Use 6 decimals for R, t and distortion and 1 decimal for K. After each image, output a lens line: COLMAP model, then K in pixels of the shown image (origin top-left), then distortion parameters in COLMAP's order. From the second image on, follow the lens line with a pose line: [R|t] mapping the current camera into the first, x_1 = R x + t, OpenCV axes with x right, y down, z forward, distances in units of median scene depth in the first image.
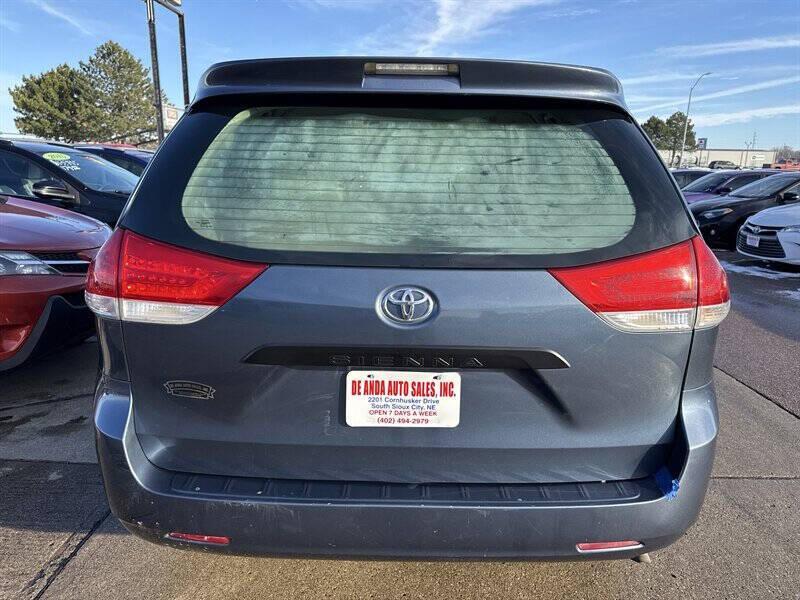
lens RADIAL K [[584.7, 0, 400.0], [0, 584.7, 300.0], [0, 0, 1]] dist [0.007050, 0.000550]
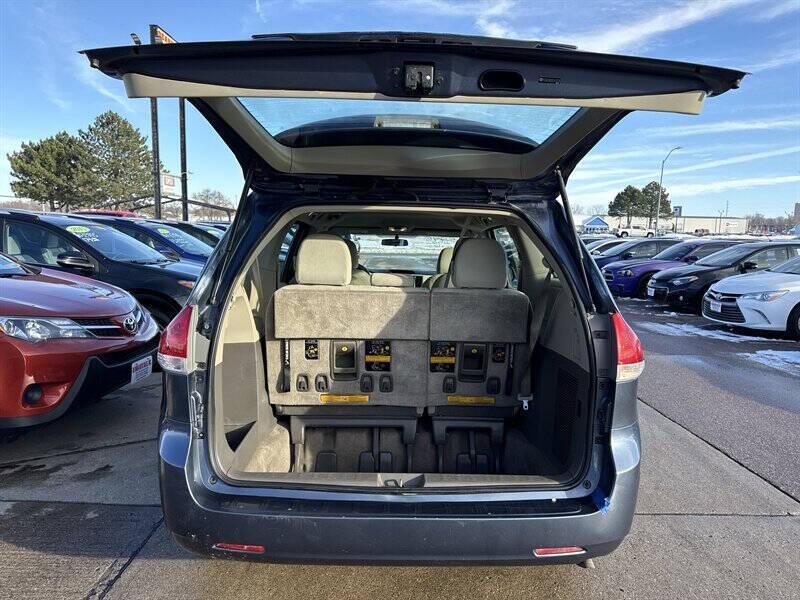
lens RADIAL K [[598.4, 0, 400.0], [0, 598.4, 300.0], [0, 0, 1]] dist [0.007249, 0.004035]
pose [[0.999720, 0.003837, 0.023330, -0.008051], [-0.001429, 0.994746, -0.102363, 0.001183], [-0.023600, 0.102301, 0.994474, -0.106640]]
